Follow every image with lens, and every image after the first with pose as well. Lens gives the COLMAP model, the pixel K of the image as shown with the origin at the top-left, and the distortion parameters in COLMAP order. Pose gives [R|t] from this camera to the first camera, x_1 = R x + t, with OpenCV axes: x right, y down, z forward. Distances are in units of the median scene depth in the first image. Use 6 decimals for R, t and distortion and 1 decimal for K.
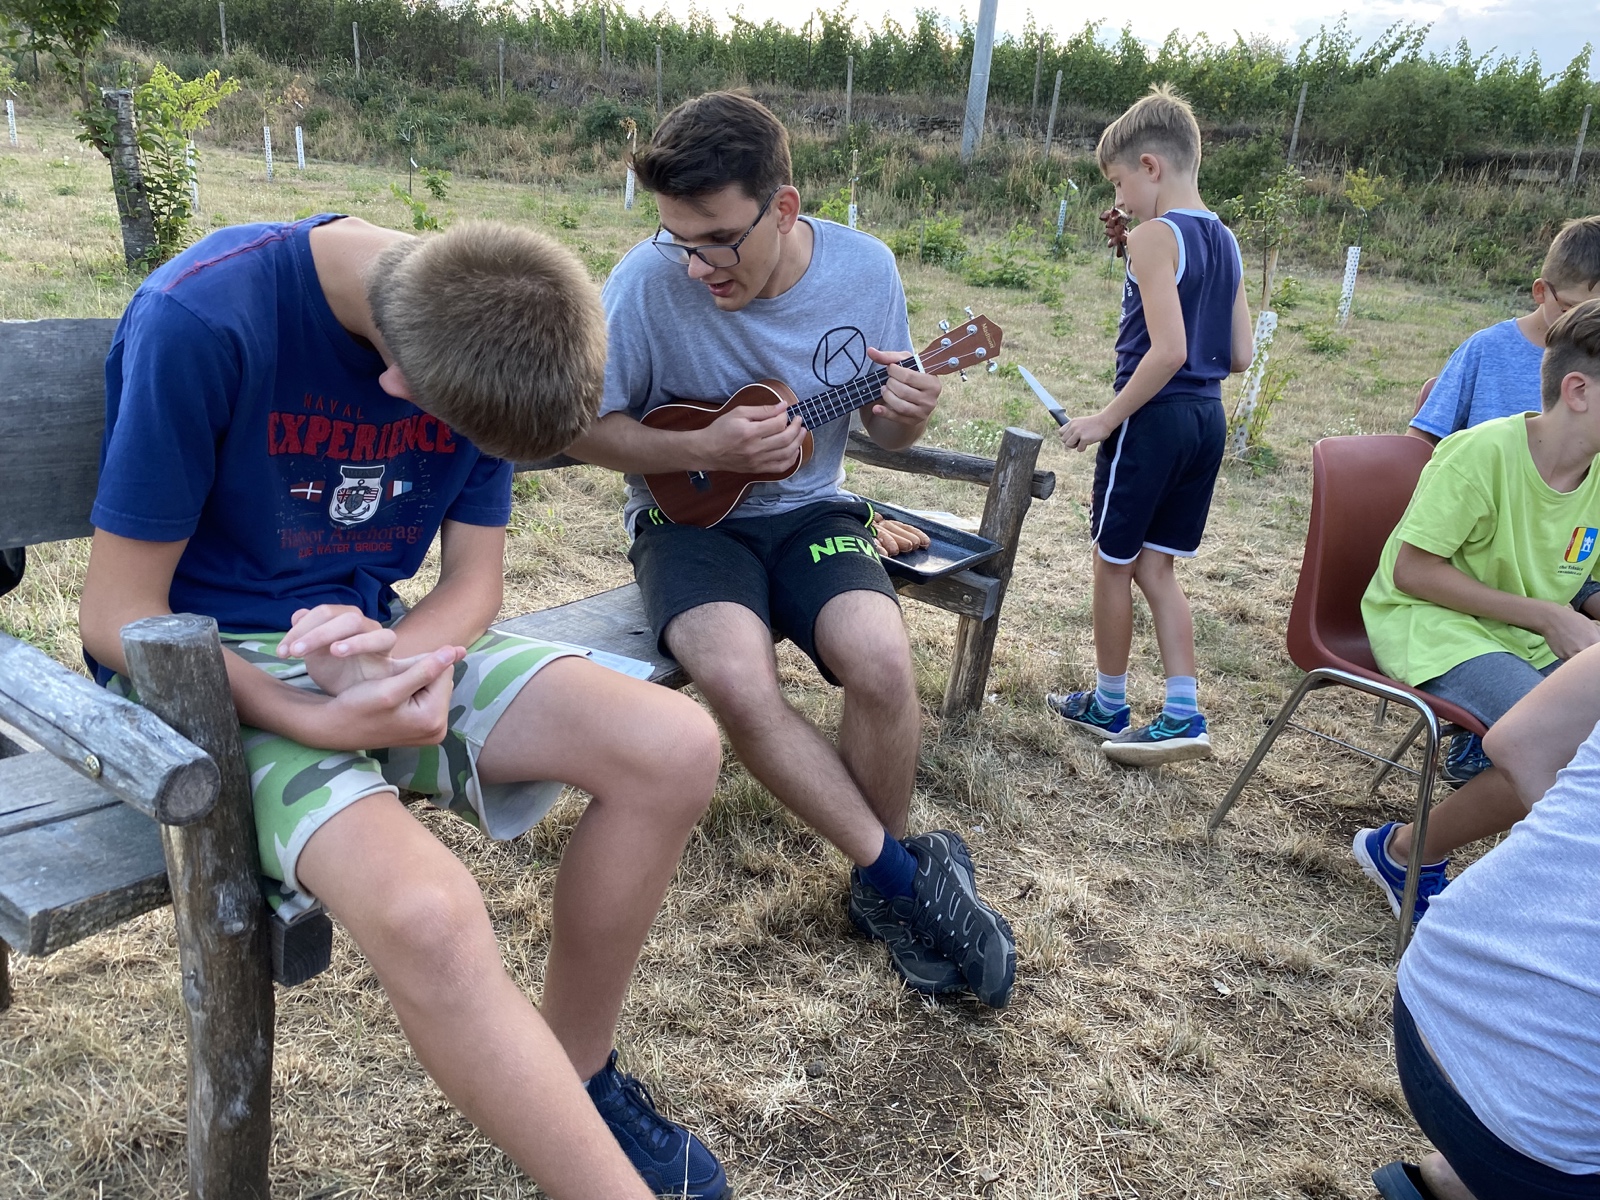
lens RADIAL K [[1255.8, 0, 816.0], [0, 1255.8, 599.9], [0, 0, 1]] dist [-0.008737, 0.043856]
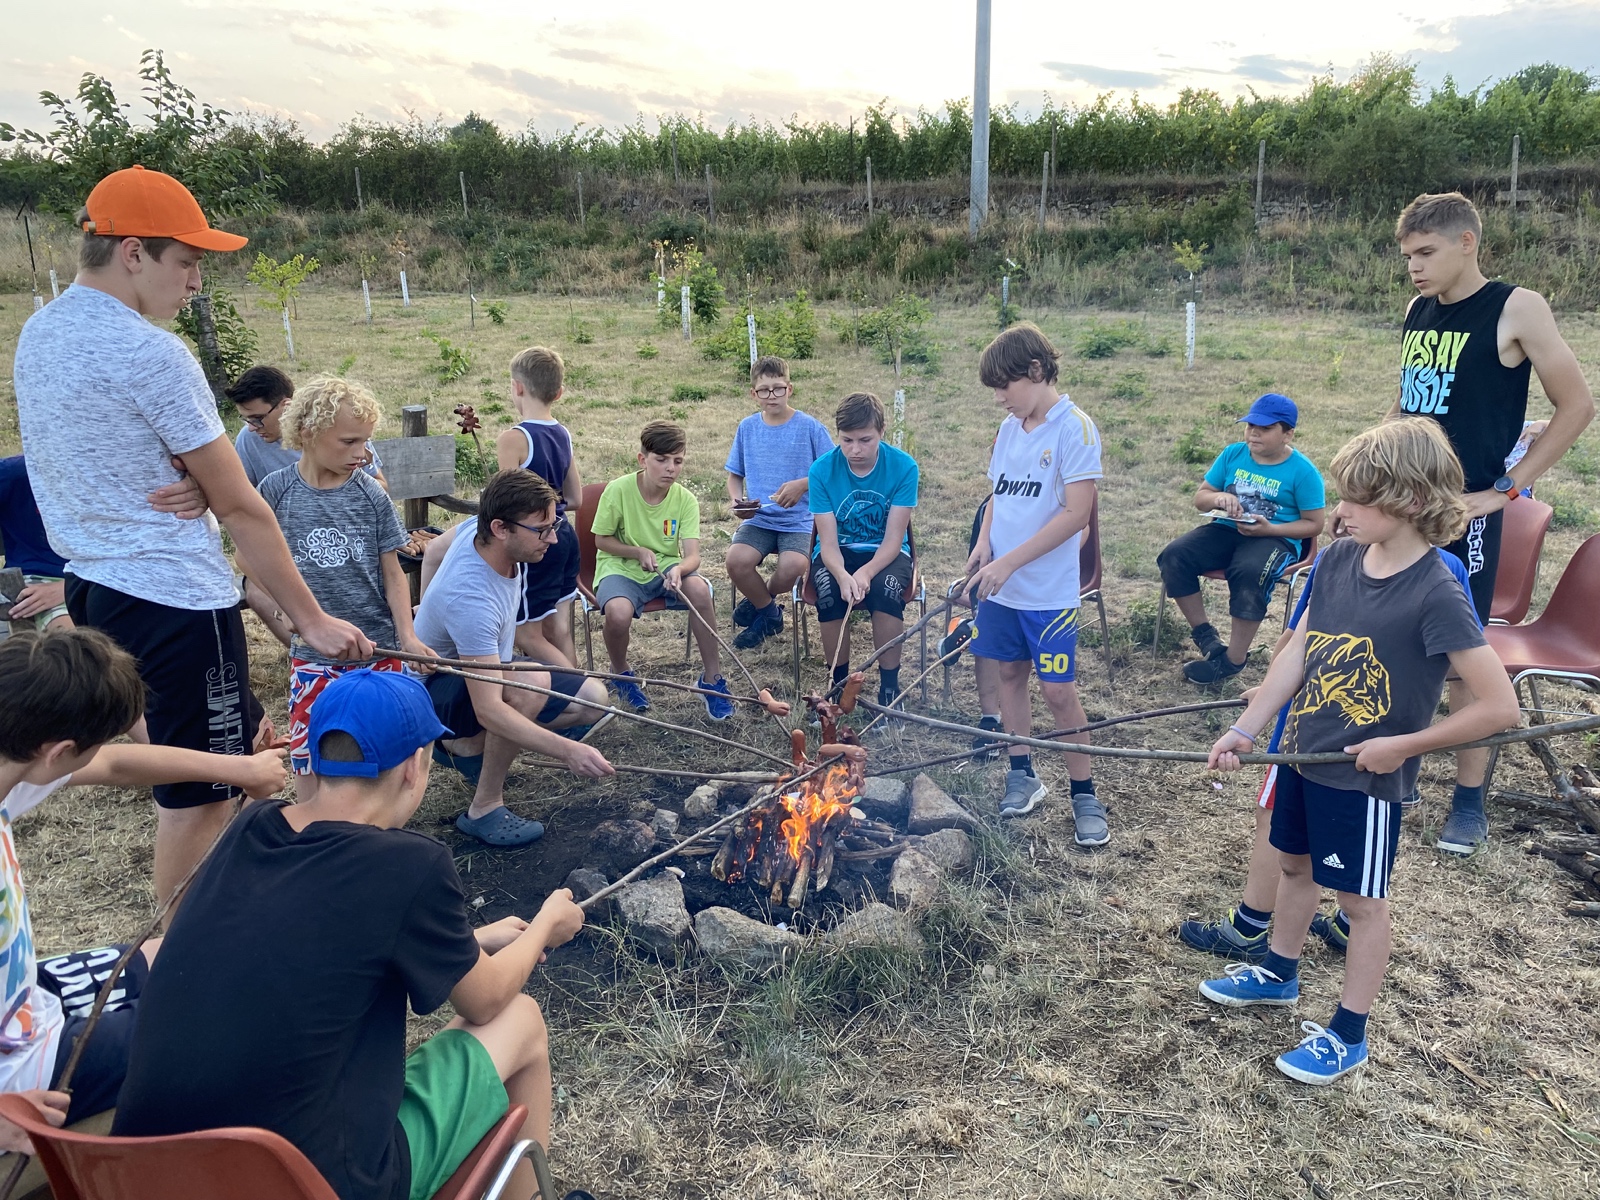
lens RADIAL K [[1241.0, 0, 800.0], [0, 1241.0, 600.0], [0, 0, 1]] dist [0.043035, -0.043722]
pose [[0.987645, -0.063047, -0.143463, 0.095002], [0.056128, 0.997080, -0.051779, 0.017522], [0.146309, 0.043087, 0.988300, -0.092993]]
